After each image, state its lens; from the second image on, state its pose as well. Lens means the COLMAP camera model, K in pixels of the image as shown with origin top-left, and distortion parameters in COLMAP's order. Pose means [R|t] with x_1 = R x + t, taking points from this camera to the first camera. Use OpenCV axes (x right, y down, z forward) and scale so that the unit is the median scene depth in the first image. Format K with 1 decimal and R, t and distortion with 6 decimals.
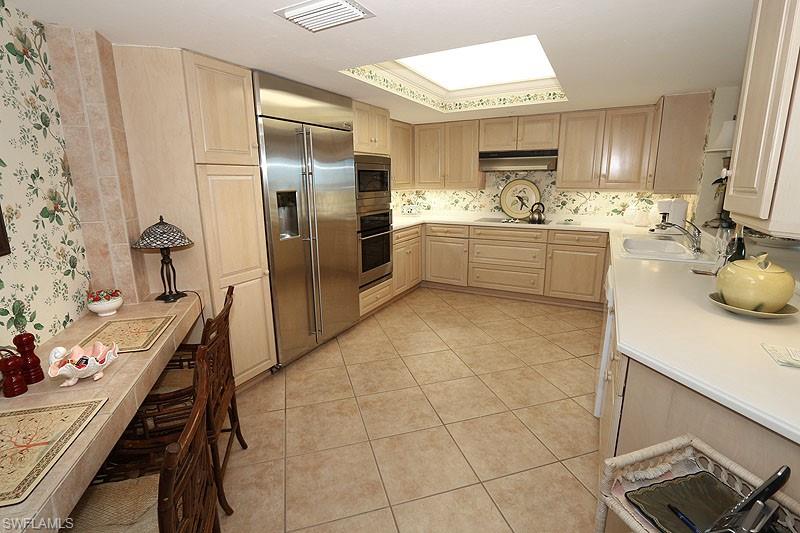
lens RADIAL K [[369.5, 0, 398.5], [0, 369.5, 261.2], [0, 0, 1]] dist [-0.011746, 0.000032]
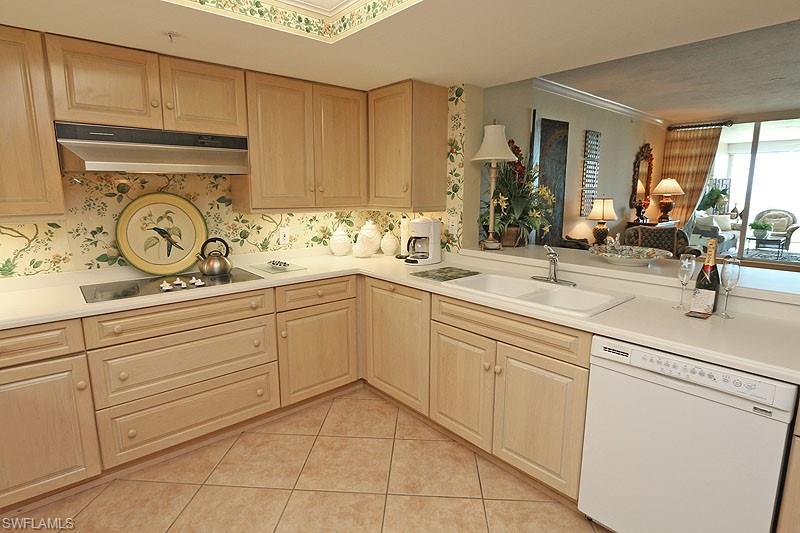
lens RADIAL K [[424.2, 0, 400.0], [0, 424.2, 266.5], [0, 0, 1]] dist [-0.001963, -0.000047]
pose [[0.346830, -0.160210, 0.924144, -0.080369], [0.196547, 0.975841, 0.095409, -0.125572], [-0.917103, 0.148547, 0.369940, 0.548820]]
